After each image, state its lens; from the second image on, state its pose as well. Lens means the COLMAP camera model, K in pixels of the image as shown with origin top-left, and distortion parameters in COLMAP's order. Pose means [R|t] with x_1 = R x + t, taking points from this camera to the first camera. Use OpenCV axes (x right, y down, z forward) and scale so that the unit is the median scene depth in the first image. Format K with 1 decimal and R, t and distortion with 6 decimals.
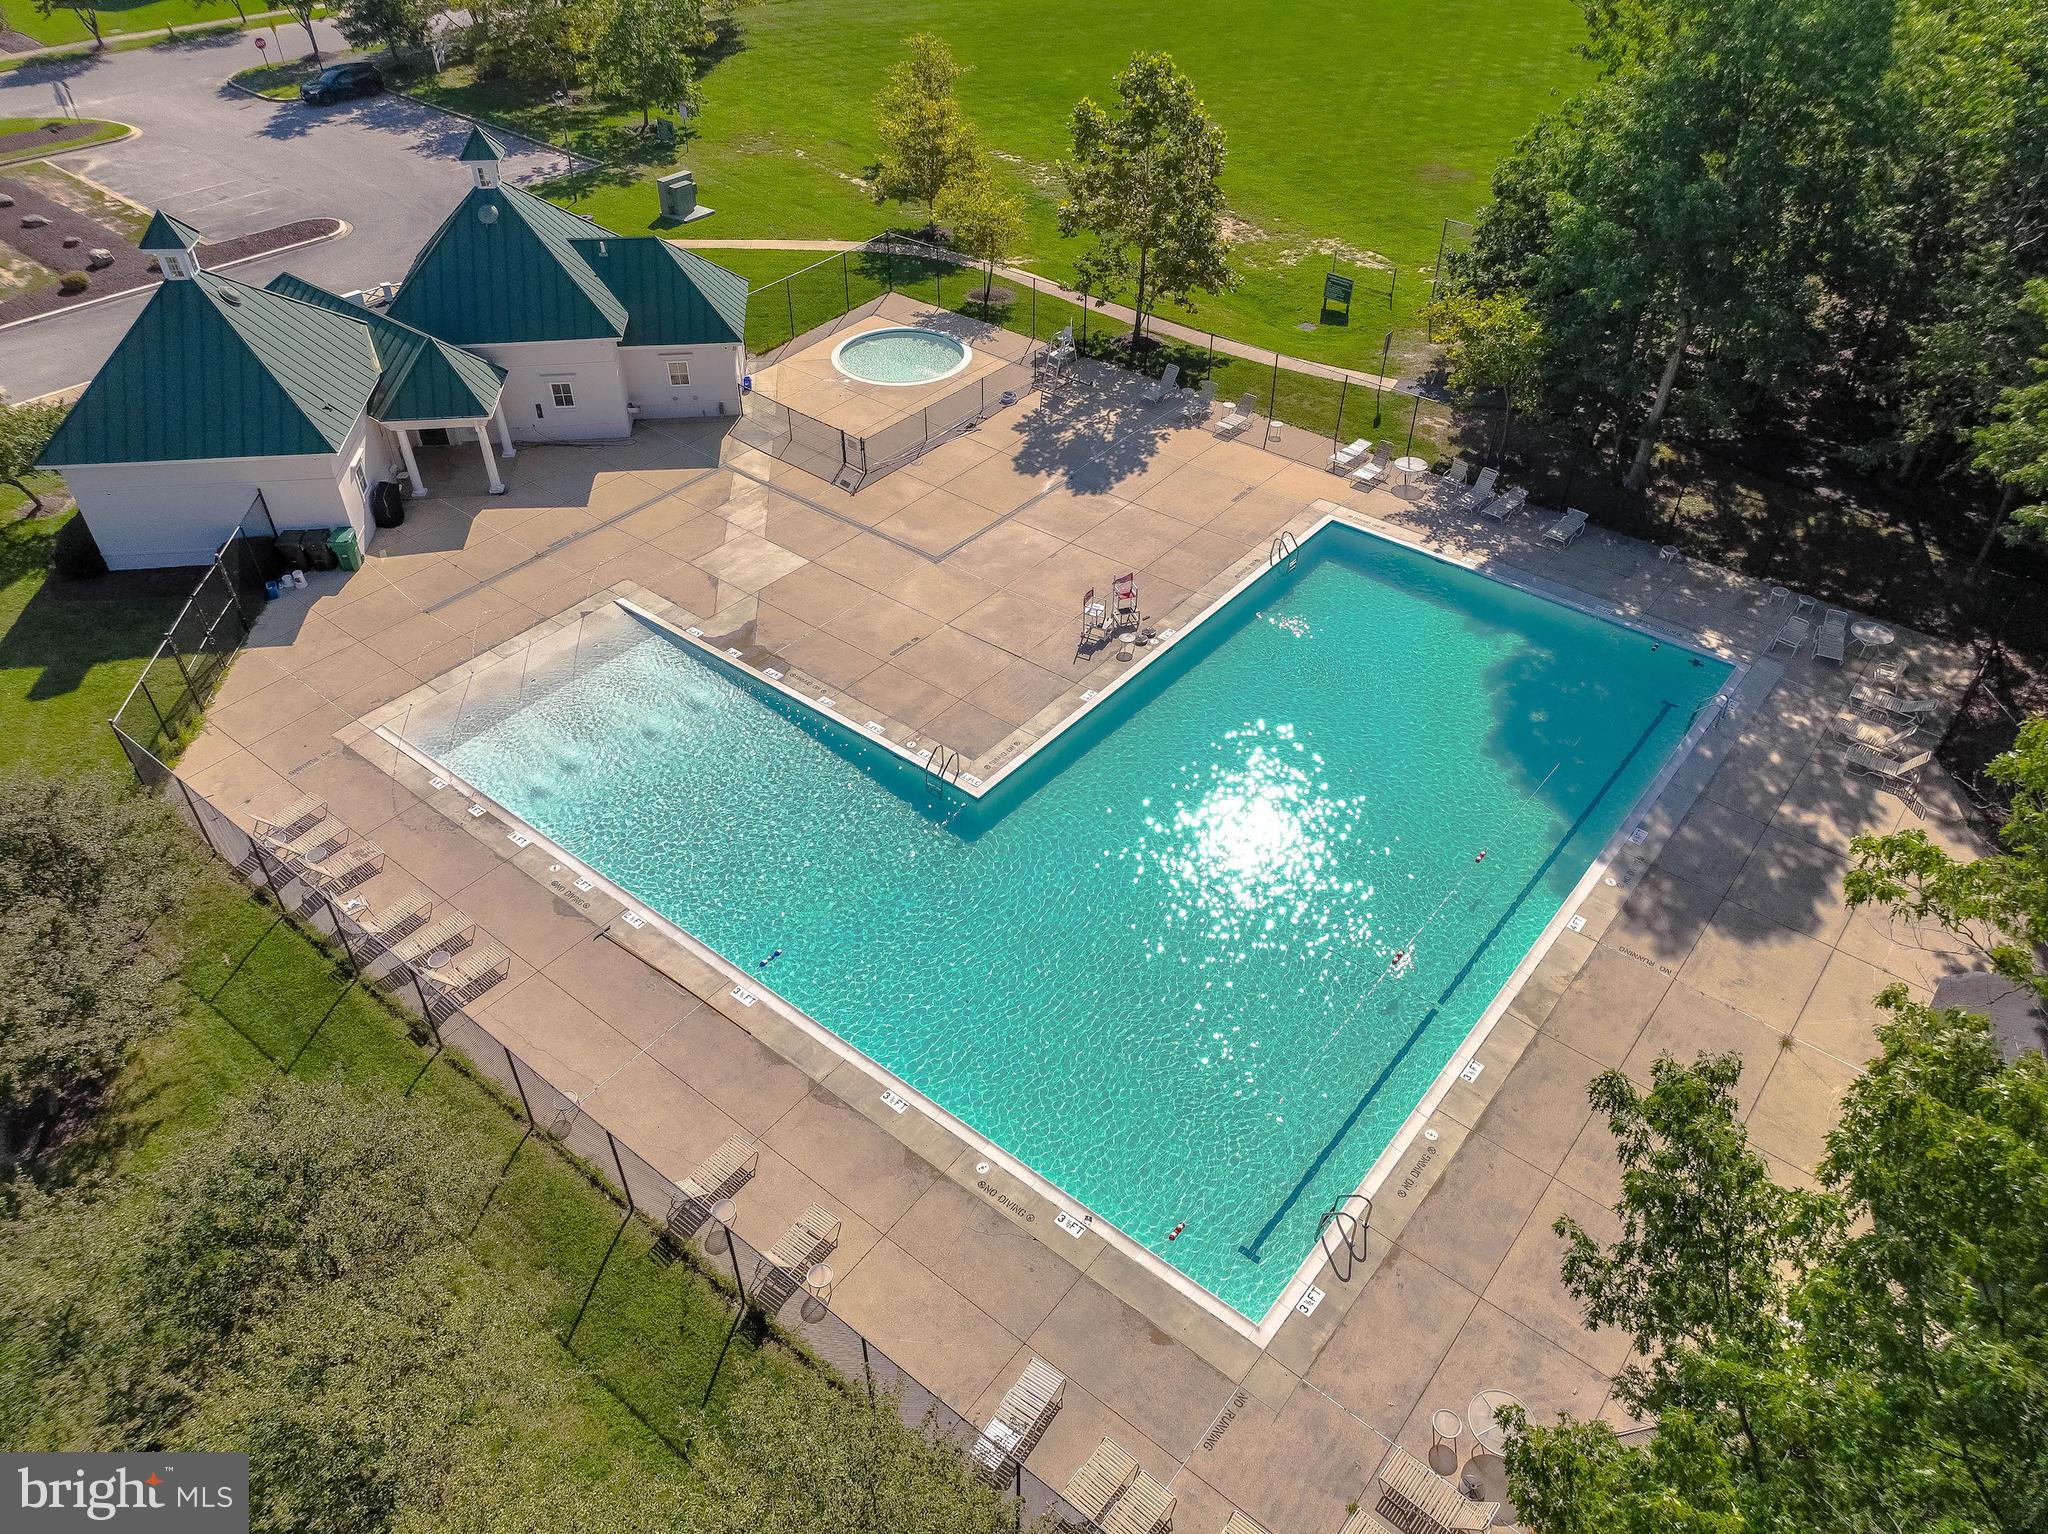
lens RADIAL K [[1438.2, 0, 1027.0], [0, 1438.2, 758.7], [0, 0, 1]] dist [0.004771, 0.005999]
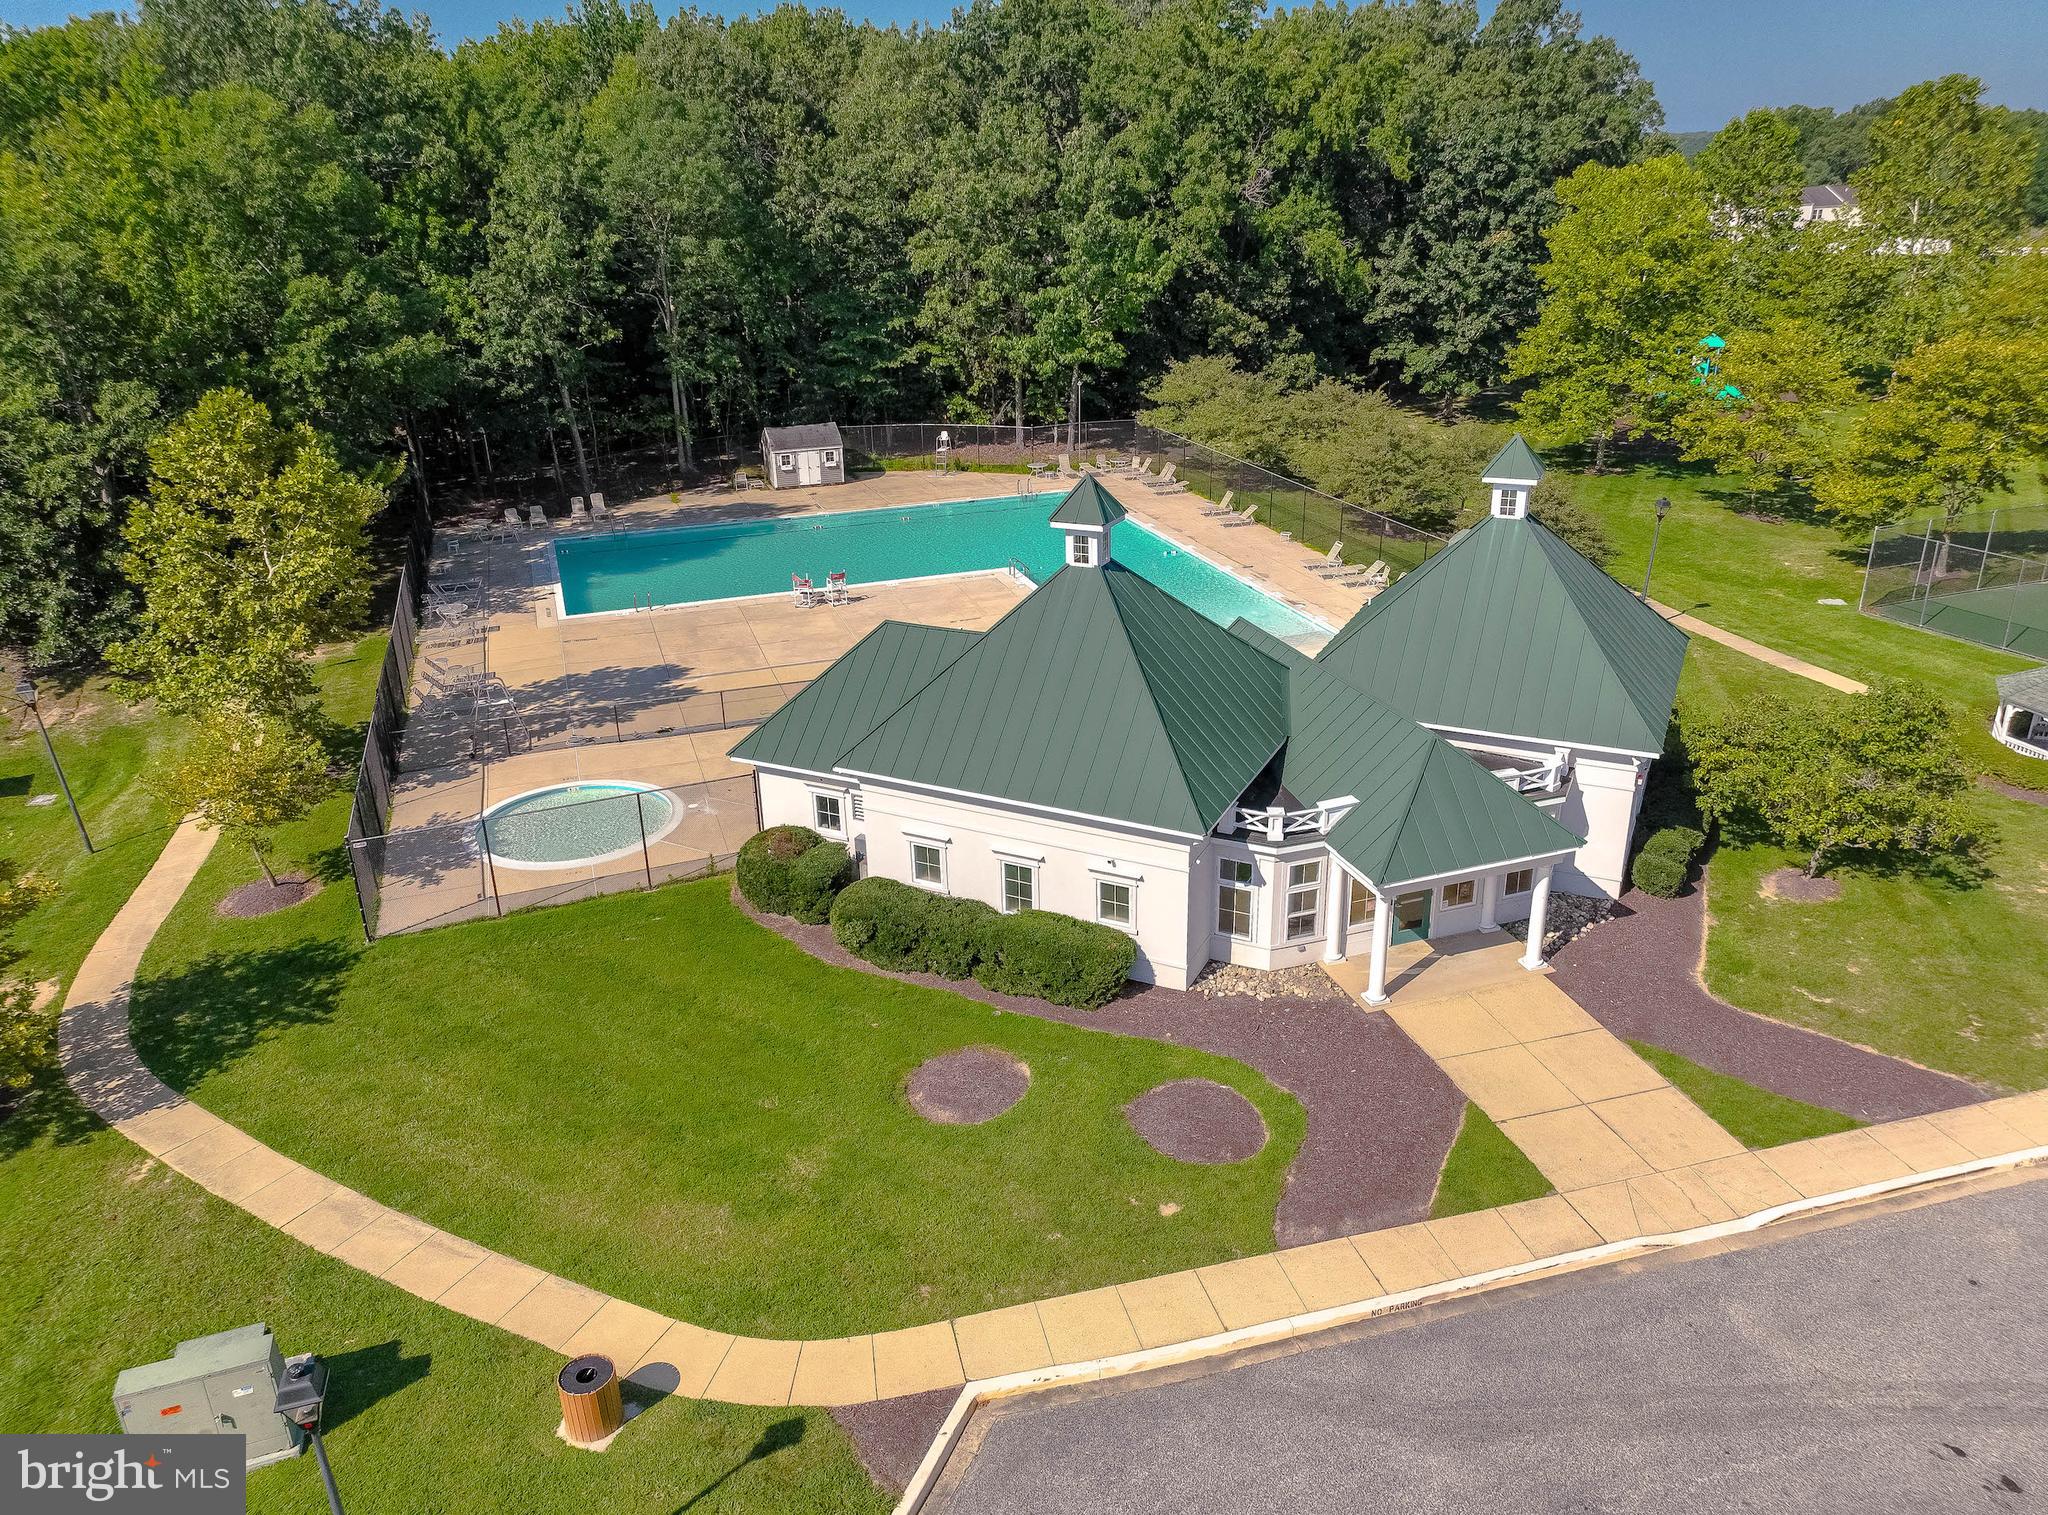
lens RADIAL K [[1471.0, 0, 1024.0], [0, 1471.0, 757.5], [0, 0, 1]] dist [0.003887, 0.002338]
pose [[-0.841642, -0.189632, 0.505646, -0.688582], [0.359817, 0.501298, 0.786913, -0.868861], [-0.402703, 0.844239, -0.353681, 1.302879]]
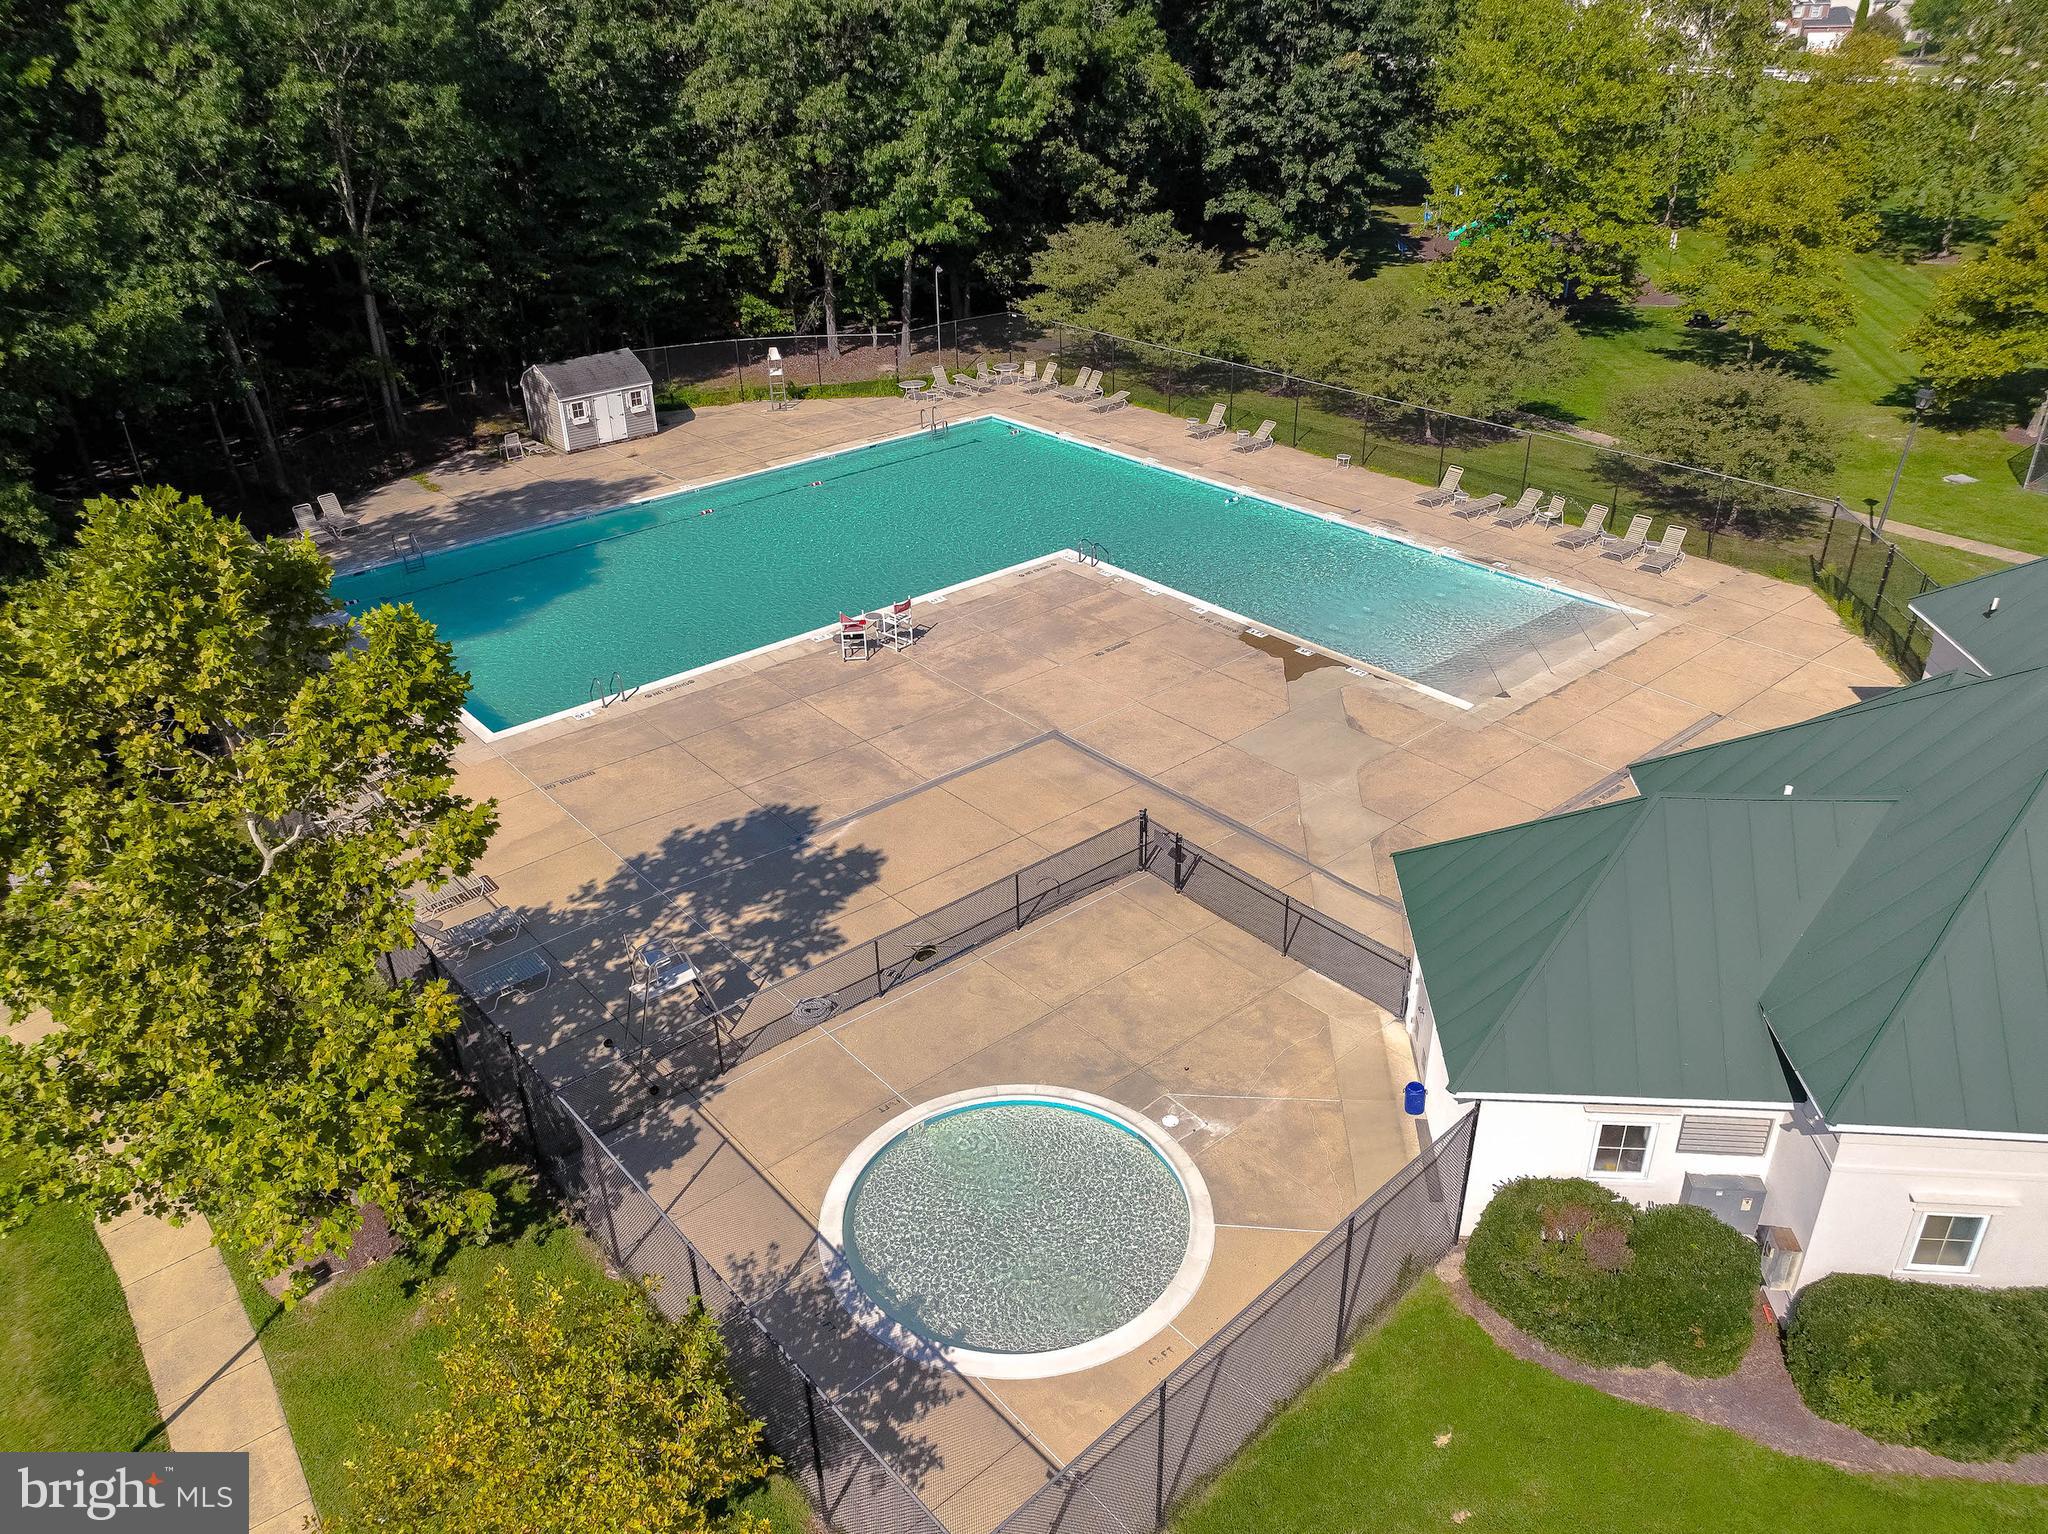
lens RADIAL K [[1515.7, 0, 1024.3], [0, 1515.7, 747.0], [0, 0, 1]] dist [0.005993, 0.002992]
pose [[-0.981873, -0.073420, 0.174745, -0.168520], [0.133174, 0.388795, 0.911649, -0.773690], [-0.134873, 0.918394, -0.371969, 1.189636]]
